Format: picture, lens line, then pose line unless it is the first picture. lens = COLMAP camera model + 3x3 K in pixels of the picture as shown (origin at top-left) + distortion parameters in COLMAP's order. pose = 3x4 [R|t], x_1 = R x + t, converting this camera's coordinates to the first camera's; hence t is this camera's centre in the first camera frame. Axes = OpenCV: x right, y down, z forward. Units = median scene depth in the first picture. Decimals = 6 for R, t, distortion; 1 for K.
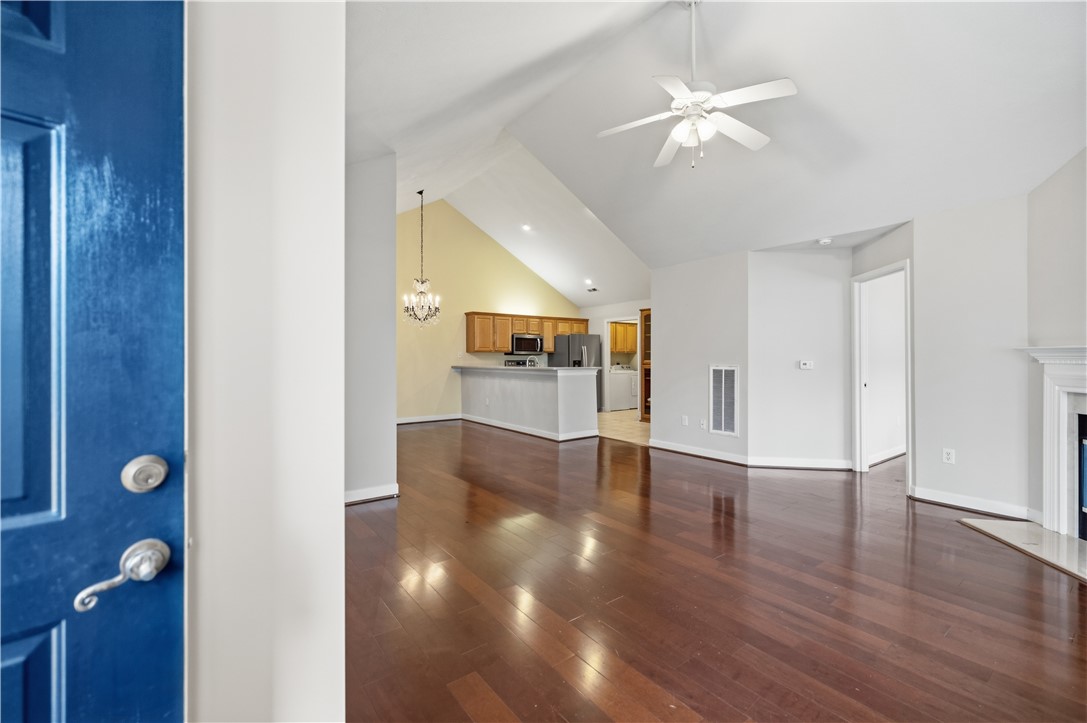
lens RADIAL K [[454.4, 0, 535.9], [0, 454.4, 358.7], [0, 0, 1]] dist [-0.013297, -0.000206]
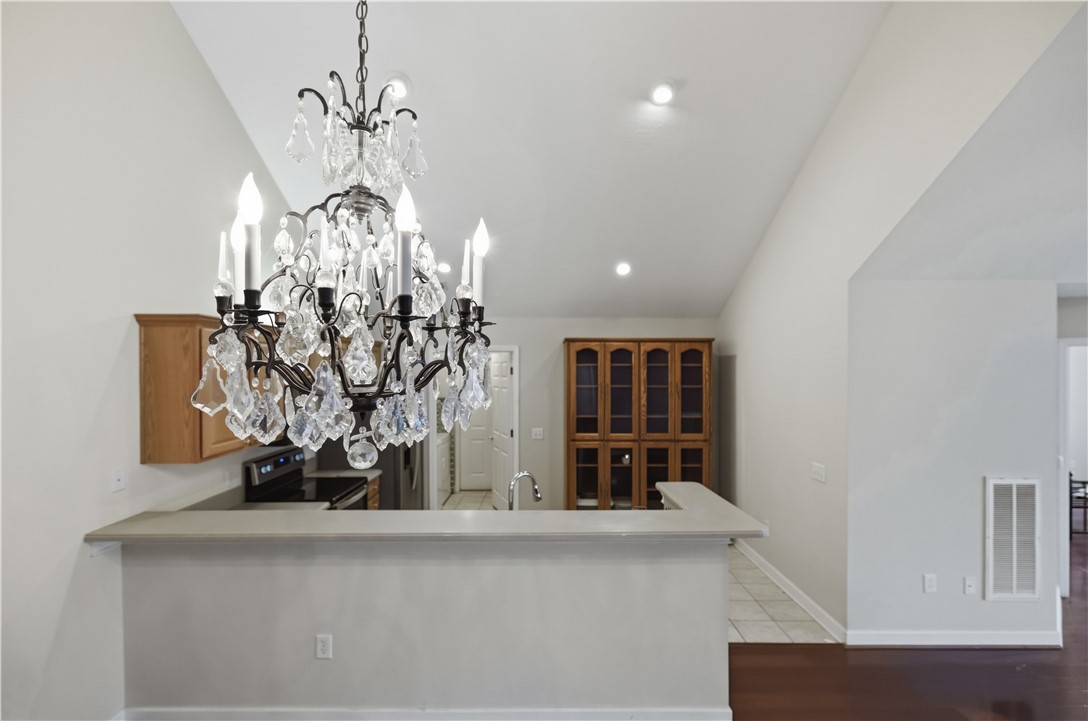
lens RADIAL K [[478.2, 0, 518.5], [0, 478.2, 370.1], [0, 0, 1]] dist [-0.012767, -0.000962]
pose [[0.602287, 0.005659, 0.798260, -0.334831], [0.003669, 0.999945, -0.009857, -0.089917], [-0.798271, 0.008865, 0.602233, 0.893476]]
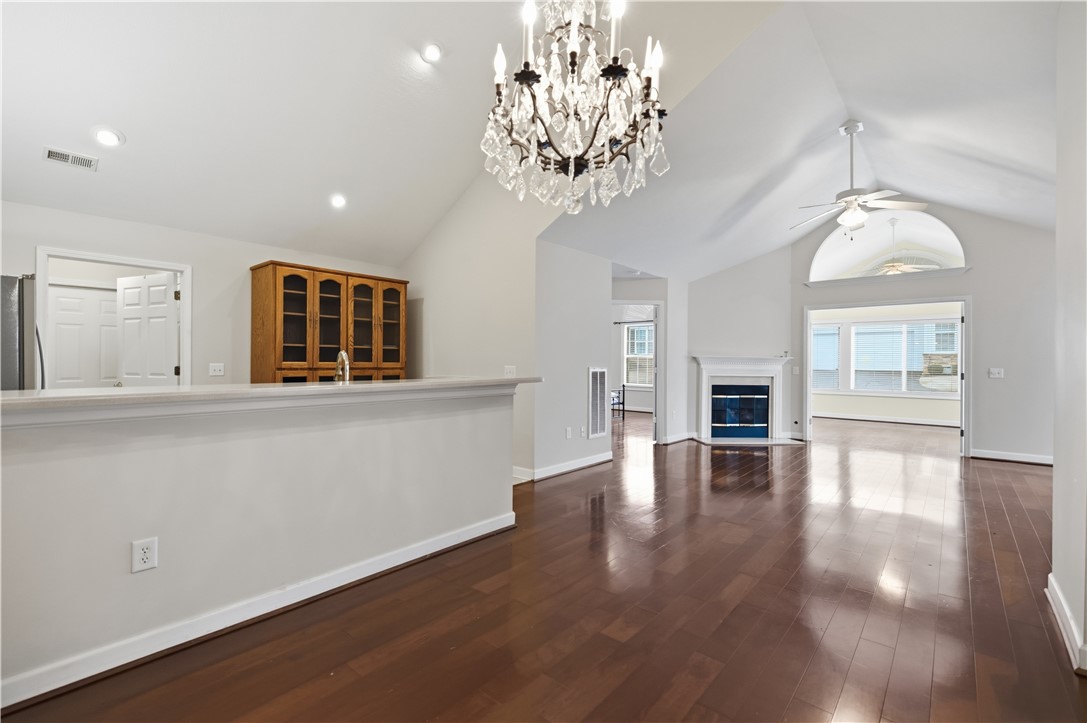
lens RADIAL K [[477.8, 0, 533.6], [0, 477.8, 358.3], [0, 0, 1]] dist [-0.012767, -0.000962]
pose [[-0.214720, 0.005074, 0.976662, -0.454780], [-0.006981, 0.999953, -0.006730, 0.002266], [-0.976651, -0.008264, -0.214674, 1.070414]]
